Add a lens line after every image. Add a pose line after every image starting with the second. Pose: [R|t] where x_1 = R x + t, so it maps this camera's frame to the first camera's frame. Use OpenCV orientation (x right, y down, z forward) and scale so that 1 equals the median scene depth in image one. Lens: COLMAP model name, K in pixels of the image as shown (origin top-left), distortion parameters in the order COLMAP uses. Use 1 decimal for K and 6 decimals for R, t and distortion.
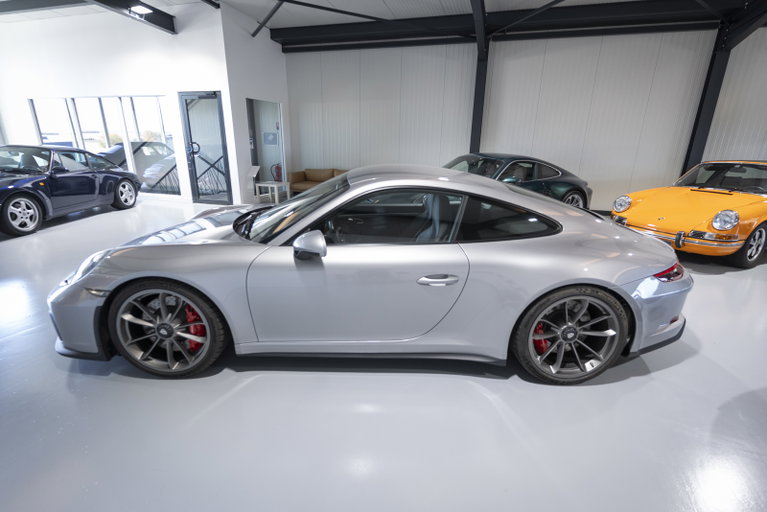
lens RADIAL K [[362.5, 0, 383.5], [0, 362.5, 256.0], [0, 0, 1]] dist [0.001371, -0.000522]
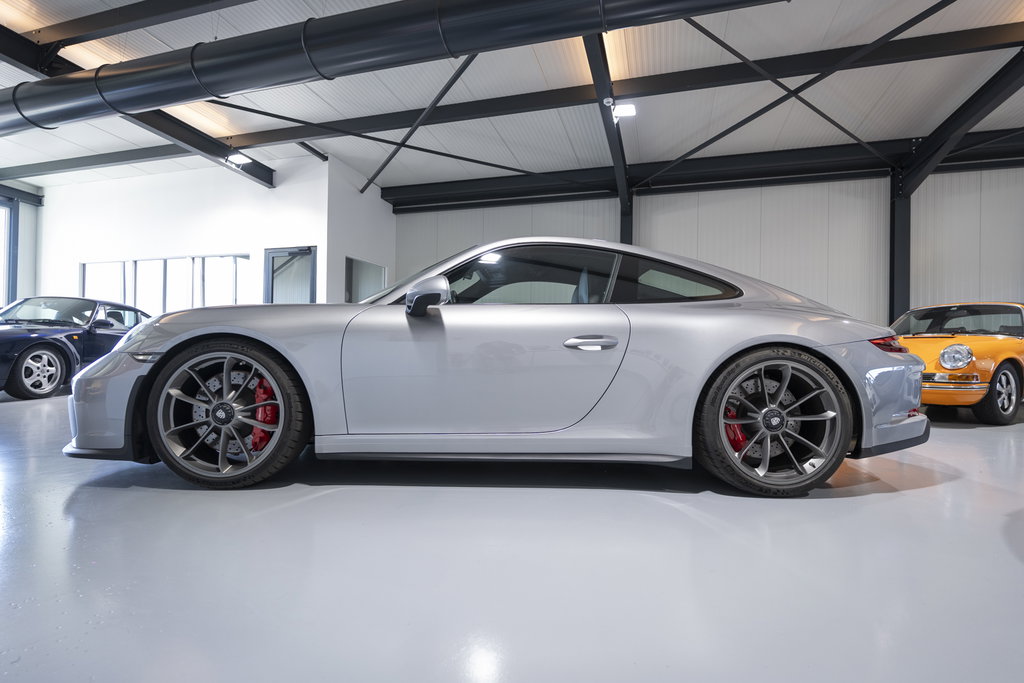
lens RADIAL K [[484.1, 0, 512.0], [0, 484.1, 341.5], [0, 0, 1]] dist [0.000016, -0.000528]
pose [[0.999979, -0.002900, 0.005773, -0.022085], [0.004546, 0.950758, -0.309901, 0.357062], [-0.004590, 0.309921, 0.950751, 0.020489]]
